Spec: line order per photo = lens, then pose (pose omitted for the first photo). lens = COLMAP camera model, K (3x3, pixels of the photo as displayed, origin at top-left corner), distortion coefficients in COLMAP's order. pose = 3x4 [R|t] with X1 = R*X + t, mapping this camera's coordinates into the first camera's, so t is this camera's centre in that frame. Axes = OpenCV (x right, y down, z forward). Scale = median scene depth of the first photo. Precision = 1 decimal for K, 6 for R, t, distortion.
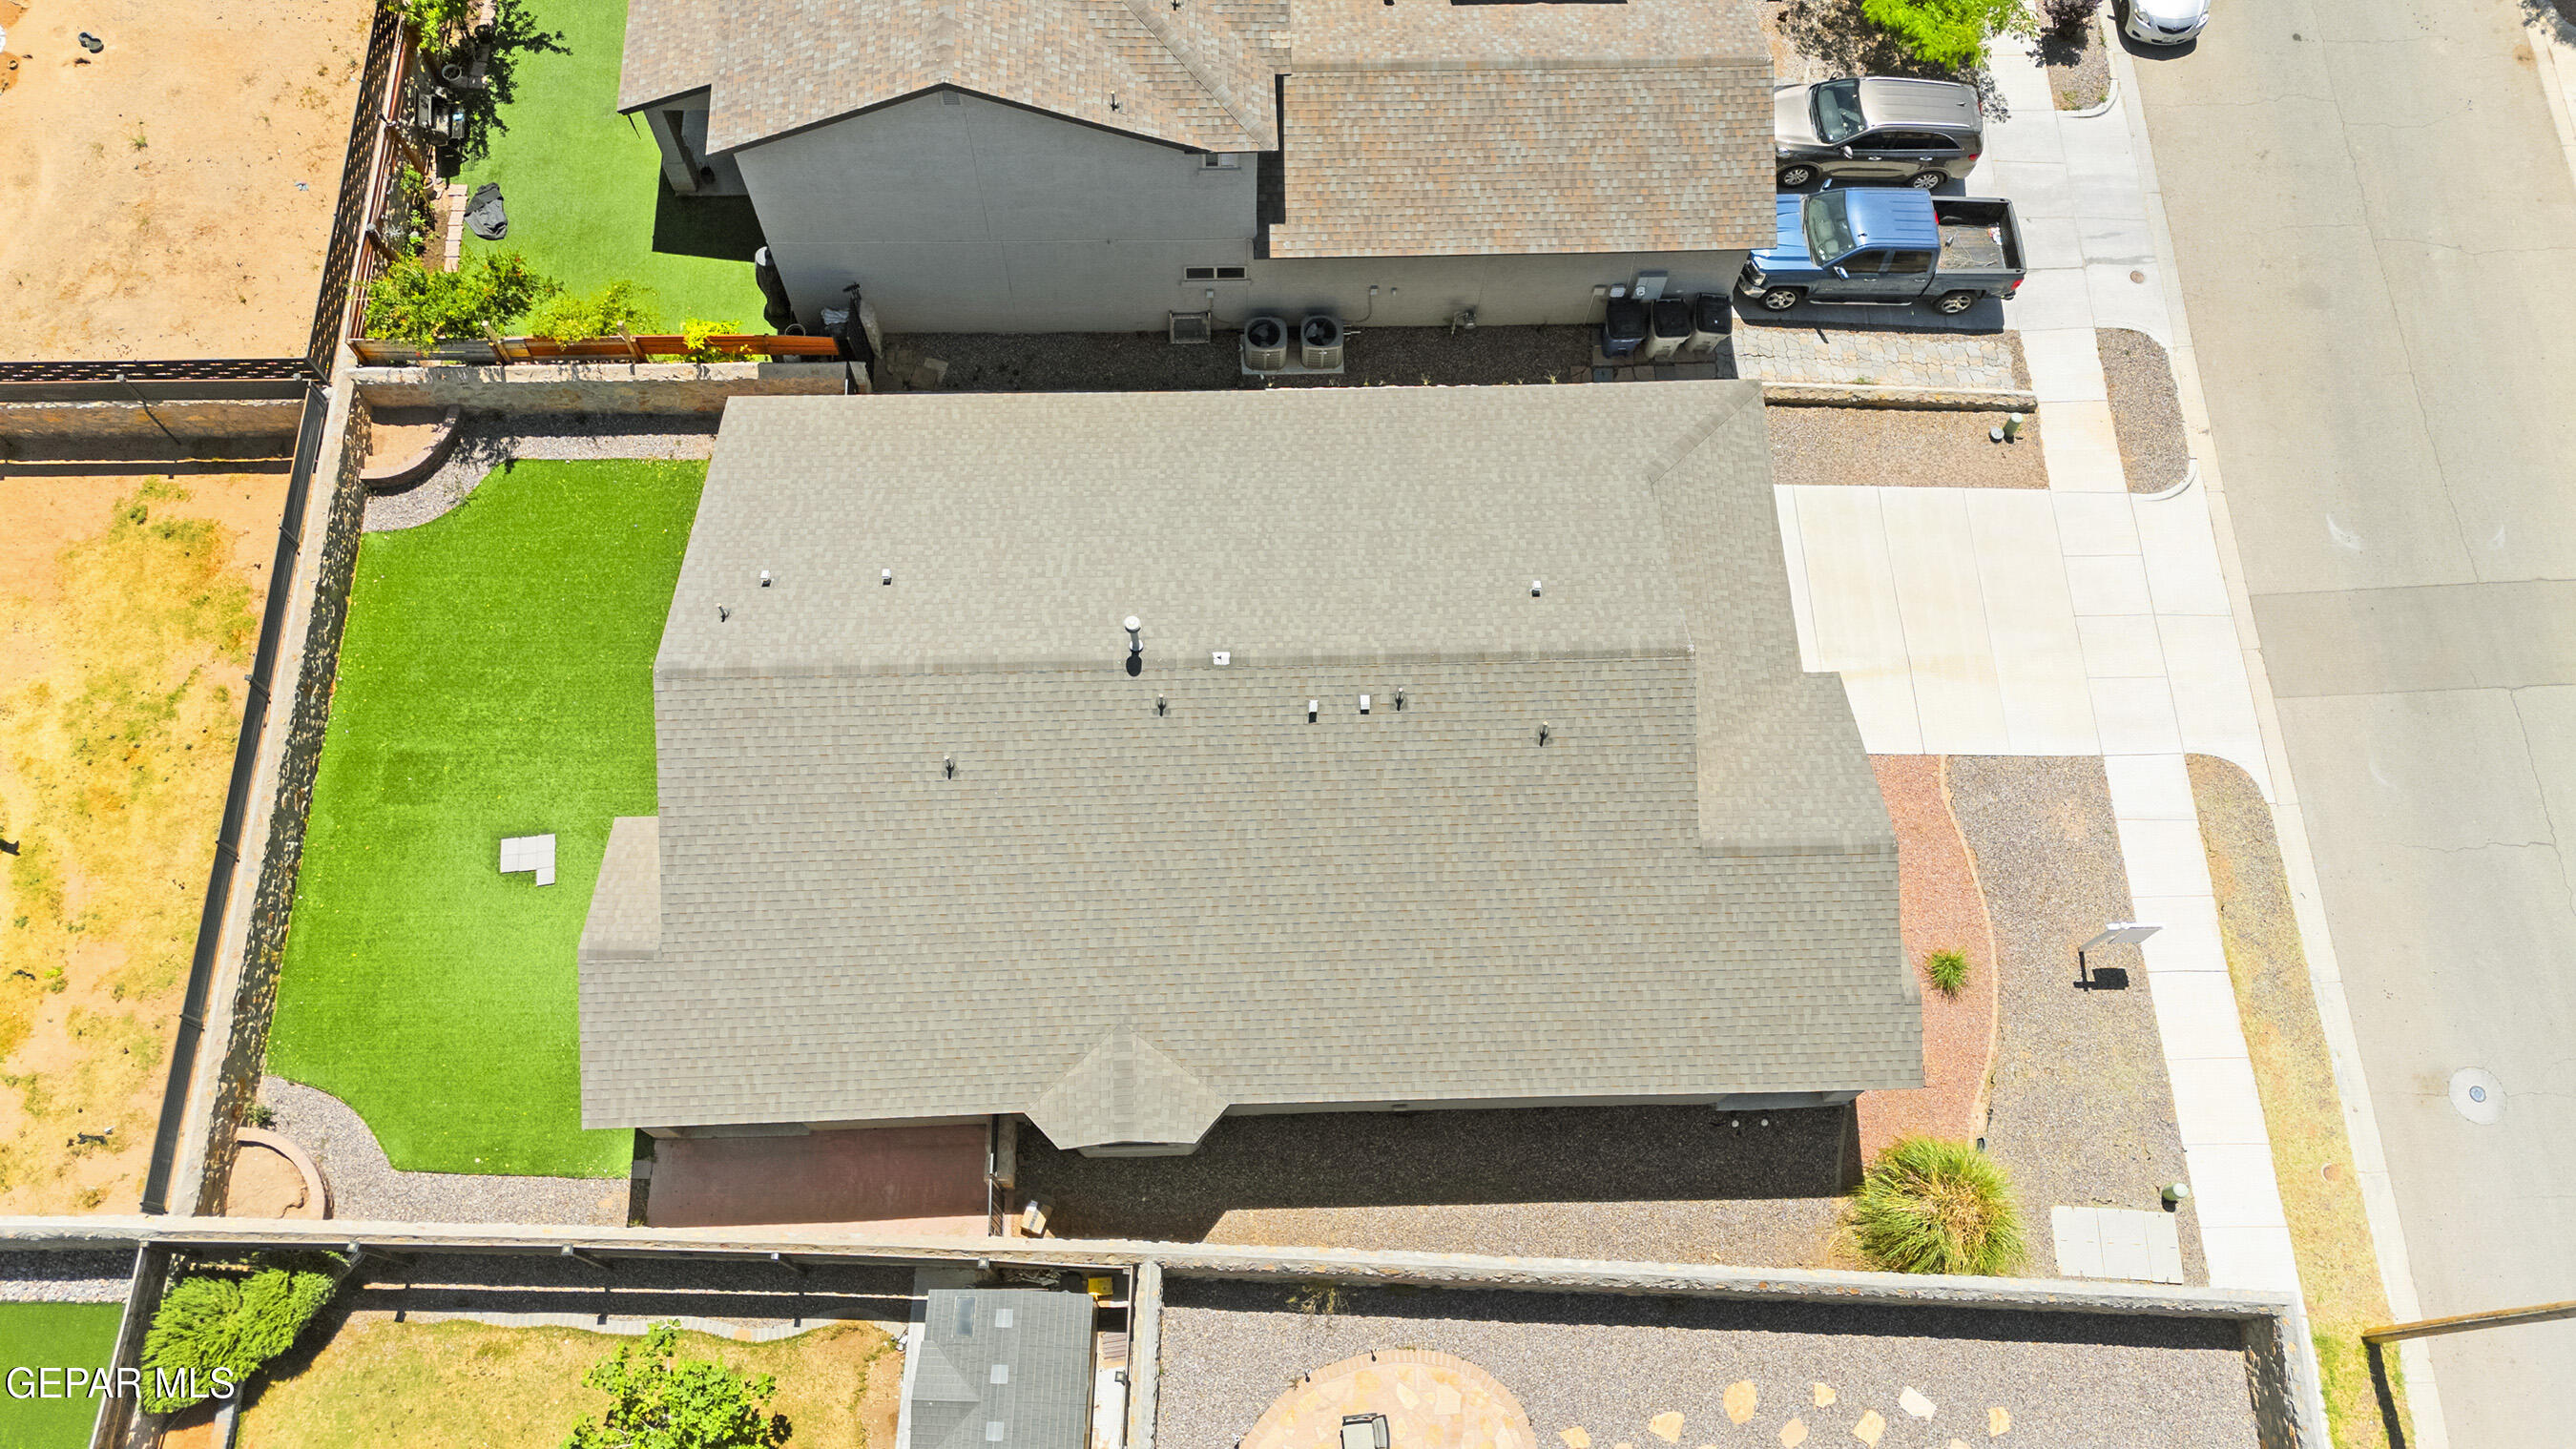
lens RADIAL K [[2018.6, 0, 1299.9], [0, 2018.6, 457.0], [0, 0, 1]] dist [0.077944, -0.045397]
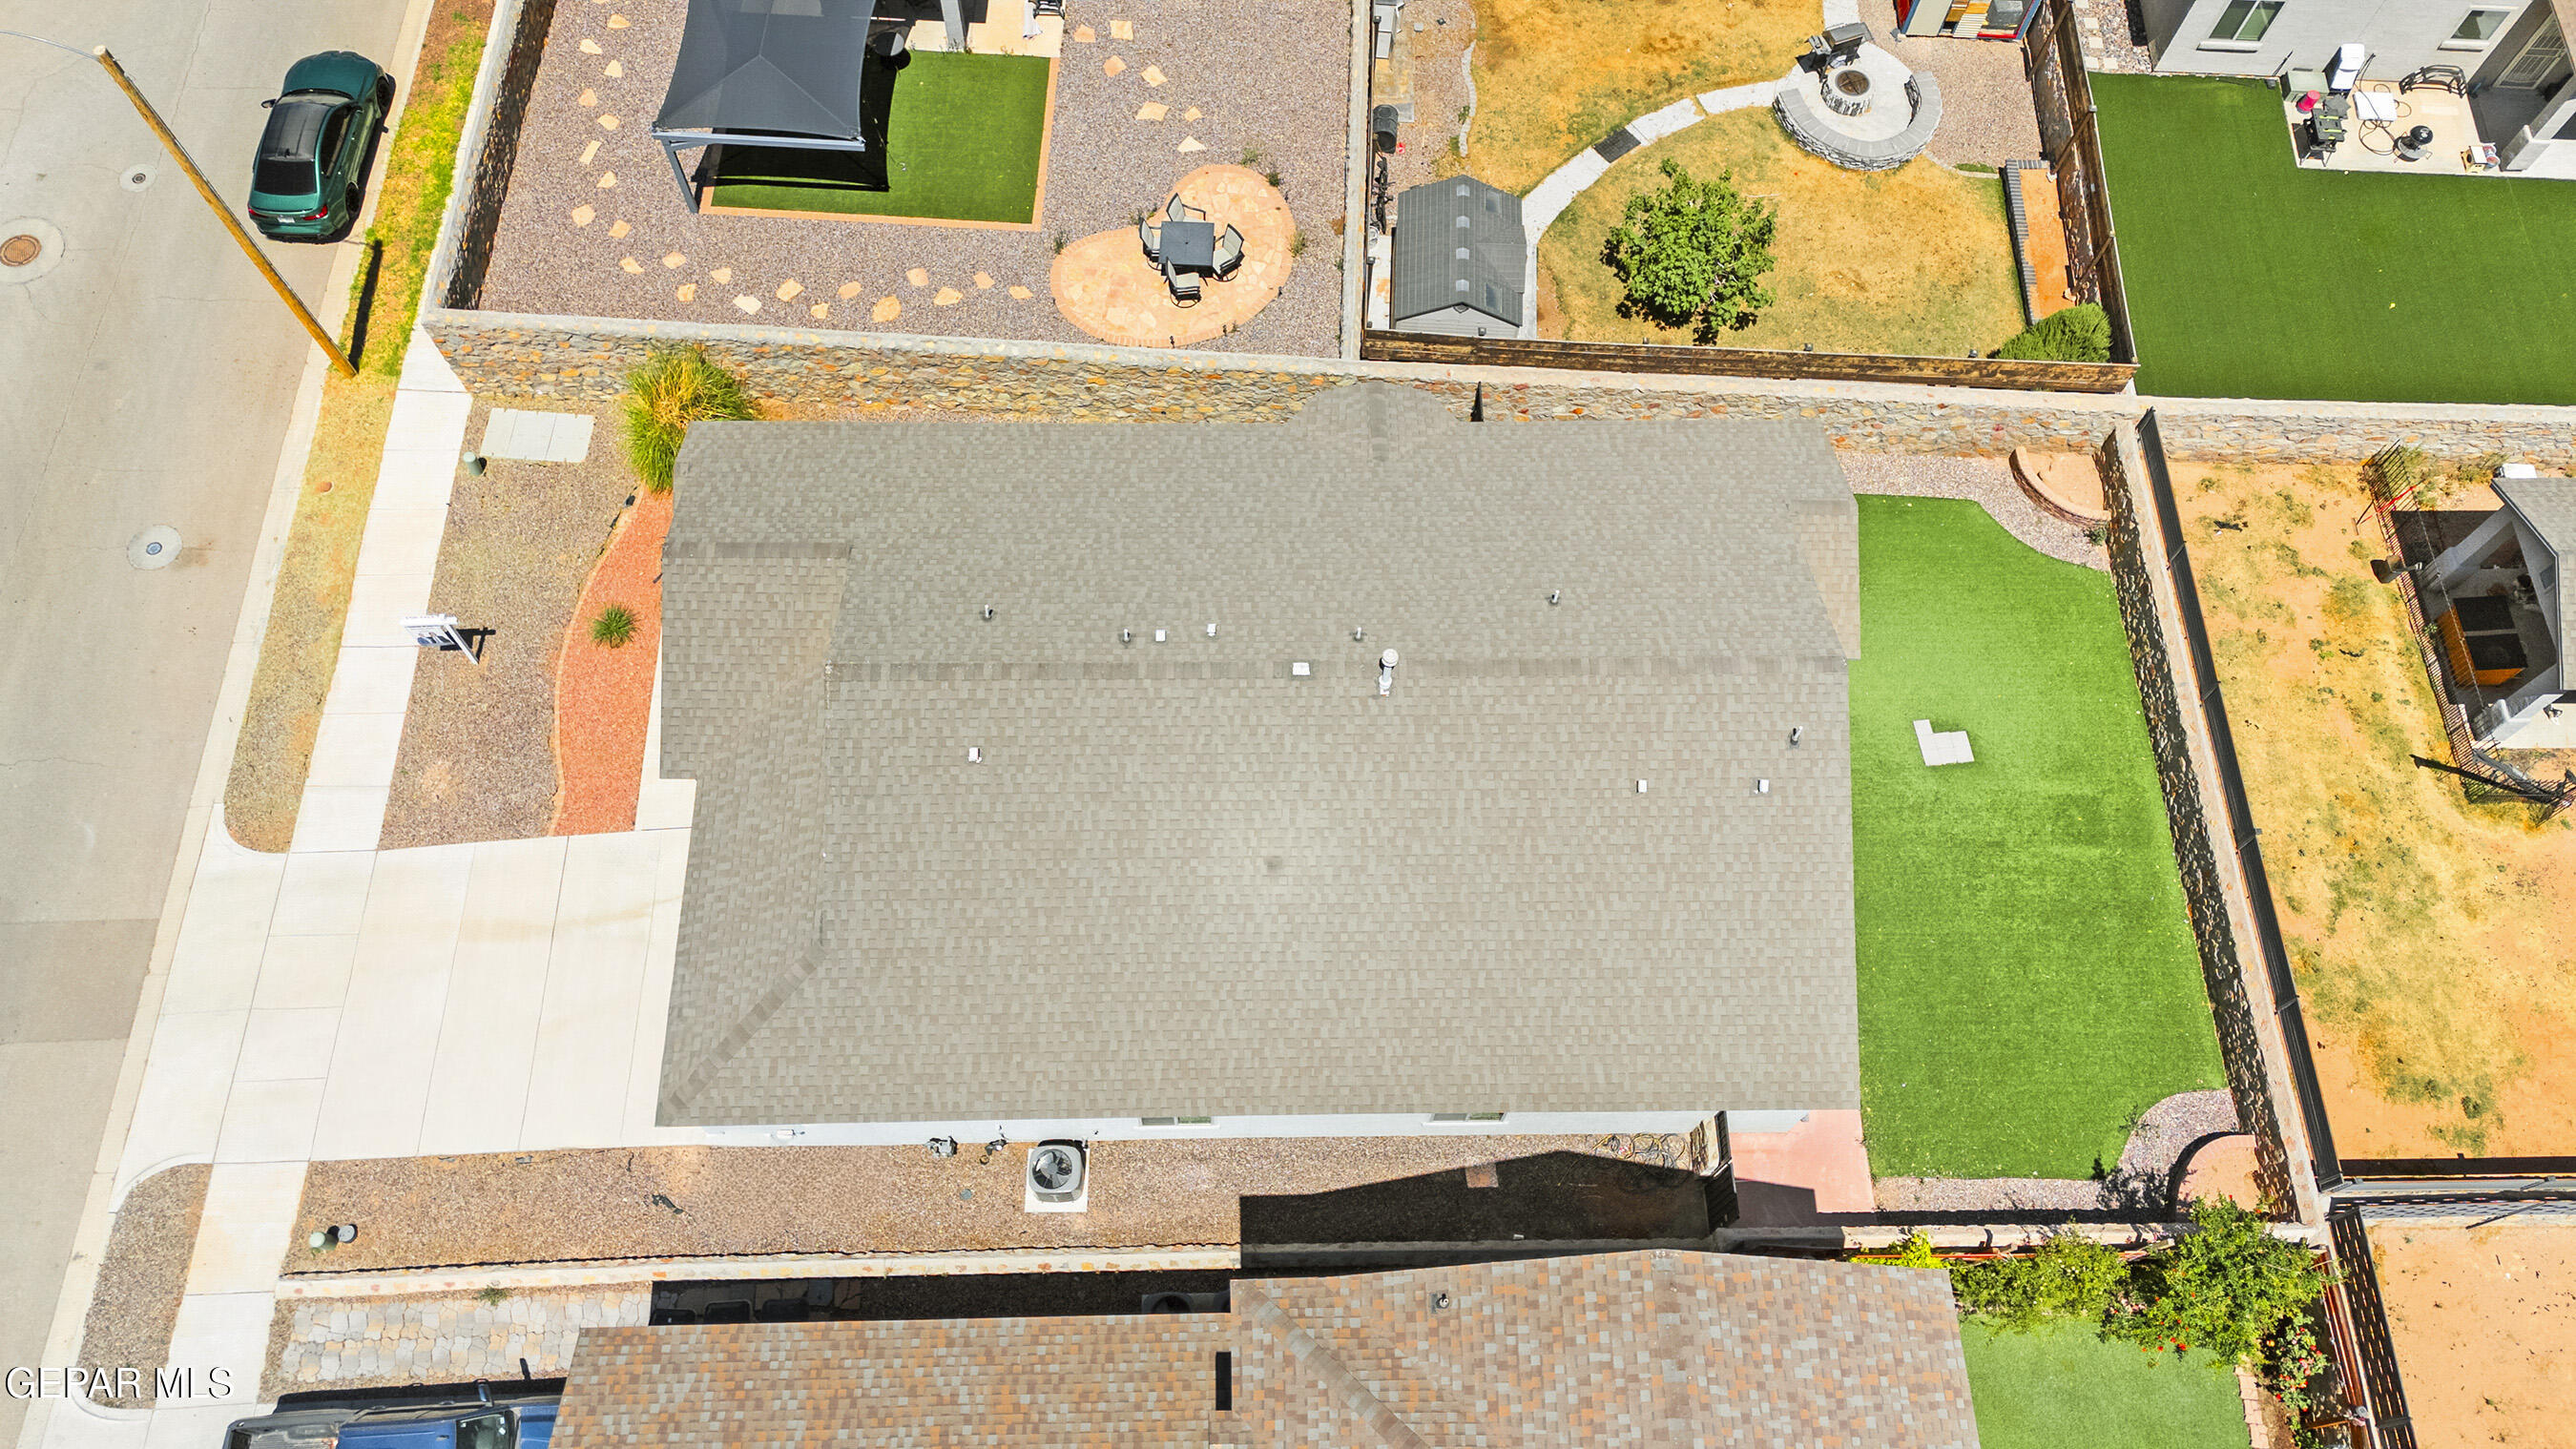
lens RADIAL K [[2018.6, 0, 1299.9], [0, 2018.6, 457.0], [0, 0, 1]] dist [0.077944, -0.045397]
pose [[-0.998286, -0.038538, -0.044041, 0.008473], [-0.010616, -0.620833, 0.783871, -0.530757], [-0.057551, 0.782995, 0.619360, 0.244891]]
